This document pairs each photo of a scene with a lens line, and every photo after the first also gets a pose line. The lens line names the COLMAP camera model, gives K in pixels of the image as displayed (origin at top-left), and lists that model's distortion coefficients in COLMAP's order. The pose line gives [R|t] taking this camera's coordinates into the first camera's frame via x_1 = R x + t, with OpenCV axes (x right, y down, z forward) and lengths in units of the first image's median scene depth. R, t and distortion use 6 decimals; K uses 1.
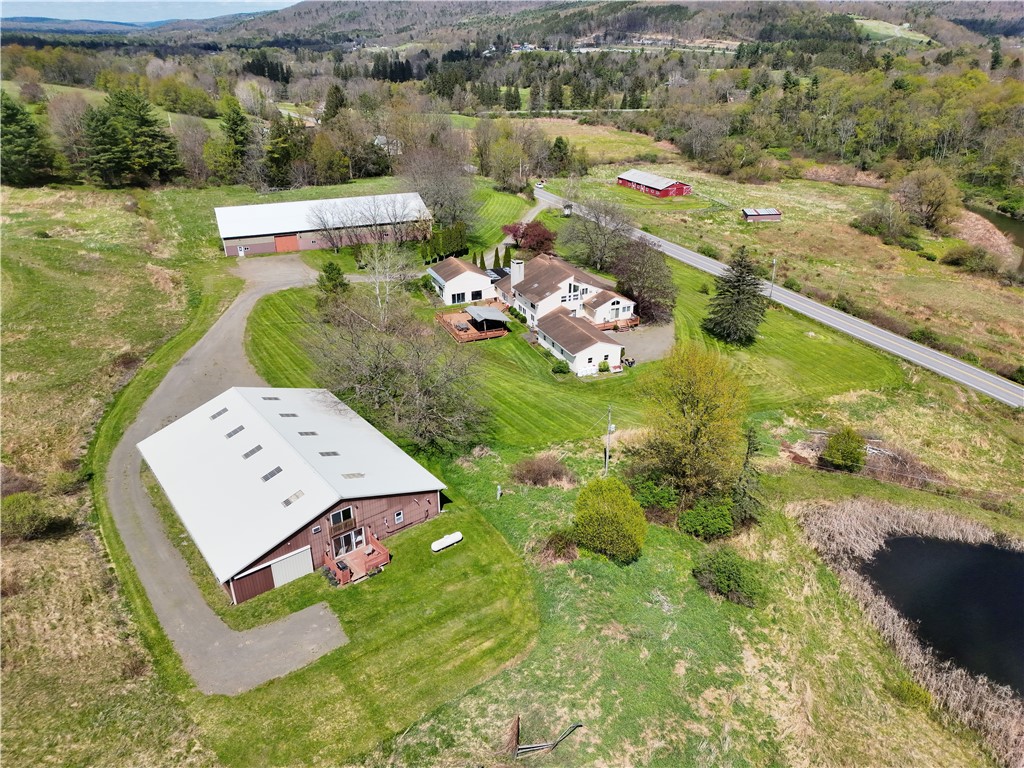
lens RADIAL K [[707.1, 0, 511.6], [0, 707.1, 384.7], [0, 0, 1]] dist [0.036672, 0.001303]
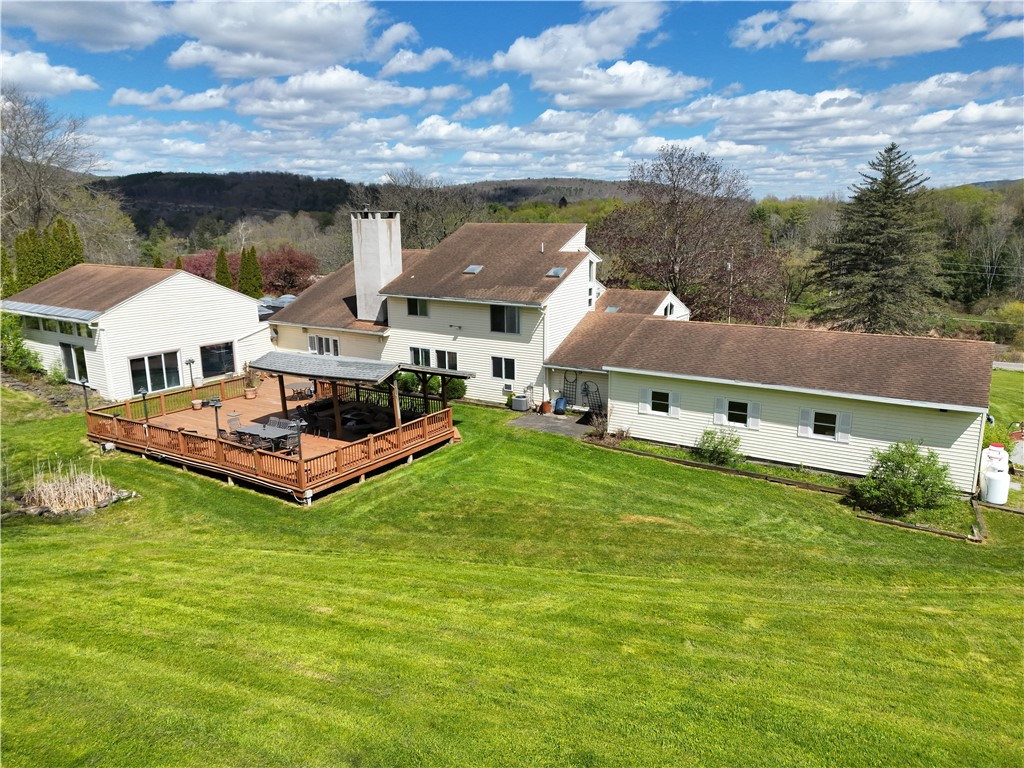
lens RADIAL K [[707.1, 0, 513.5], [0, 707.1, 383.5], [0, 0, 1]] dist [0.036672, 0.001303]
pose [[0.822035, -0.128344, 0.554785, -0.115558], [0.252010, 0.955661, -0.152324, -0.039697], [-0.510636, 0.265027, 0.817931, 0.700267]]
